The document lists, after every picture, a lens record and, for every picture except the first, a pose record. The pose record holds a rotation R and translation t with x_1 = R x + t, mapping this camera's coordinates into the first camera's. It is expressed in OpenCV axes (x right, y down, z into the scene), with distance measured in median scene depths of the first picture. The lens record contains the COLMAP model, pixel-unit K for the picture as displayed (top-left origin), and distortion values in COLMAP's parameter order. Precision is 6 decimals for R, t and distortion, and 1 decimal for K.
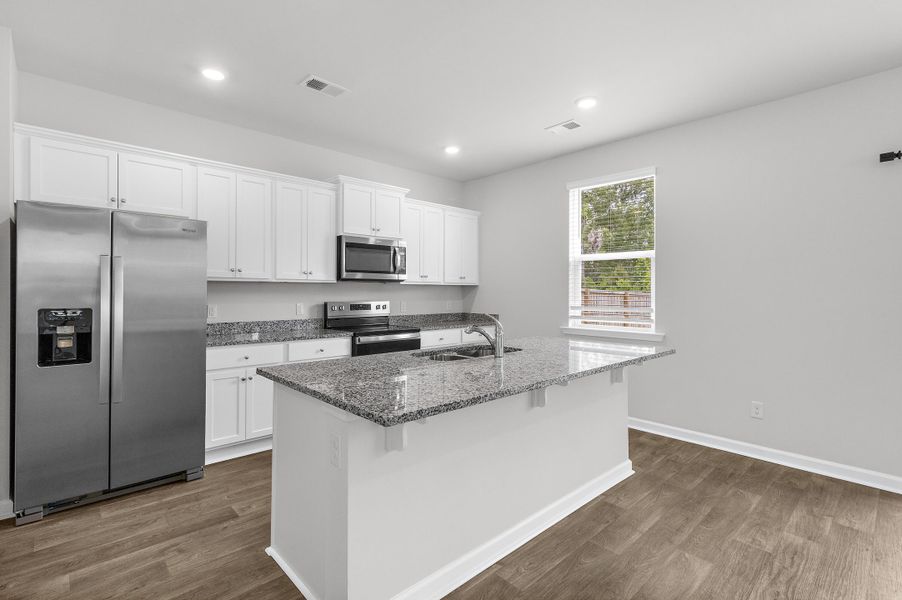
lens RADIAL K [[432.5, 0, 448.2], [0, 432.5, 297.3], [0, 0, 1]] dist [-0.000999, -0.000104]
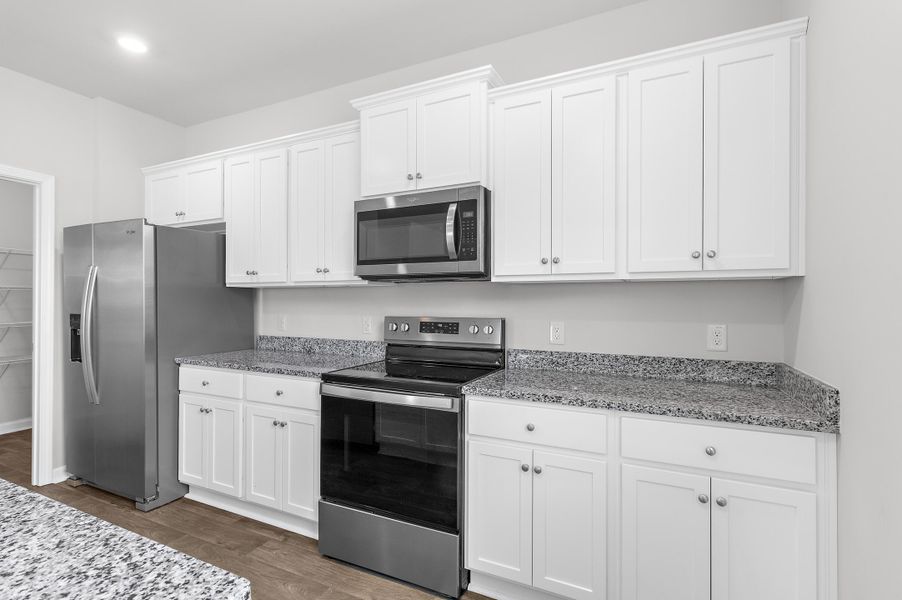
lens RADIAL K [[432.5, 0, 450.8], [0, 432.5, 299.1], [0, 0, 1]] dist [-0.000999, -0.000104]
pose [[0.357849, -0.003206, -0.933774, 0.330708], [-0.008776, 0.999938, -0.006796, -0.009794], [0.933738, 0.010627, 0.357799, 0.880665]]
